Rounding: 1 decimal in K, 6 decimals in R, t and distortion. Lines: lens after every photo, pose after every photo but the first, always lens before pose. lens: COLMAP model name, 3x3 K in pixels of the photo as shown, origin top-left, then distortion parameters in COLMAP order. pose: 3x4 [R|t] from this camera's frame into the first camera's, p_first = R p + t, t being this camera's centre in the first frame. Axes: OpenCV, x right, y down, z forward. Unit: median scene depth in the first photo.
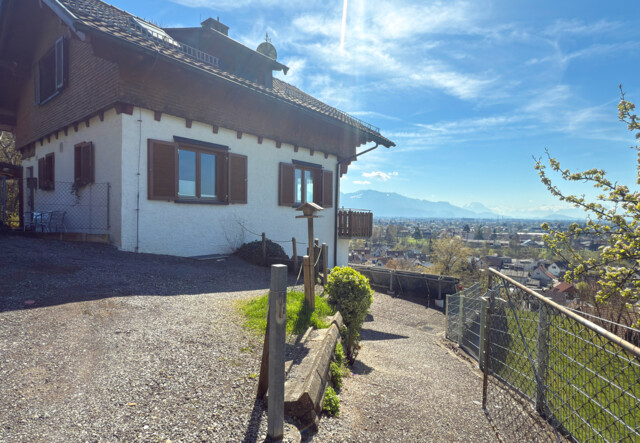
lens RADIAL K [[392.0, 0, 321.9], [0, 392.0, 224.2], [0, 0, 1]] dist [0.002839, 0.000806]
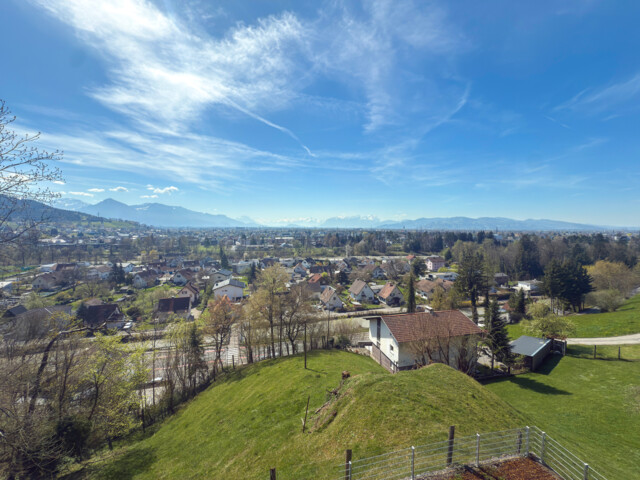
lens RADIAL K [[264.3, 0, 321.6], [0, 264.3, 240.8], [0, 0, 1]] dist [0.003596, -0.000473]
pose [[0.763075, -0.041898, 0.644950, -0.013755], [0.007002, 0.998374, 0.056574, -0.024403], [-0.646272, -0.038654, 0.762128, 0.139022]]
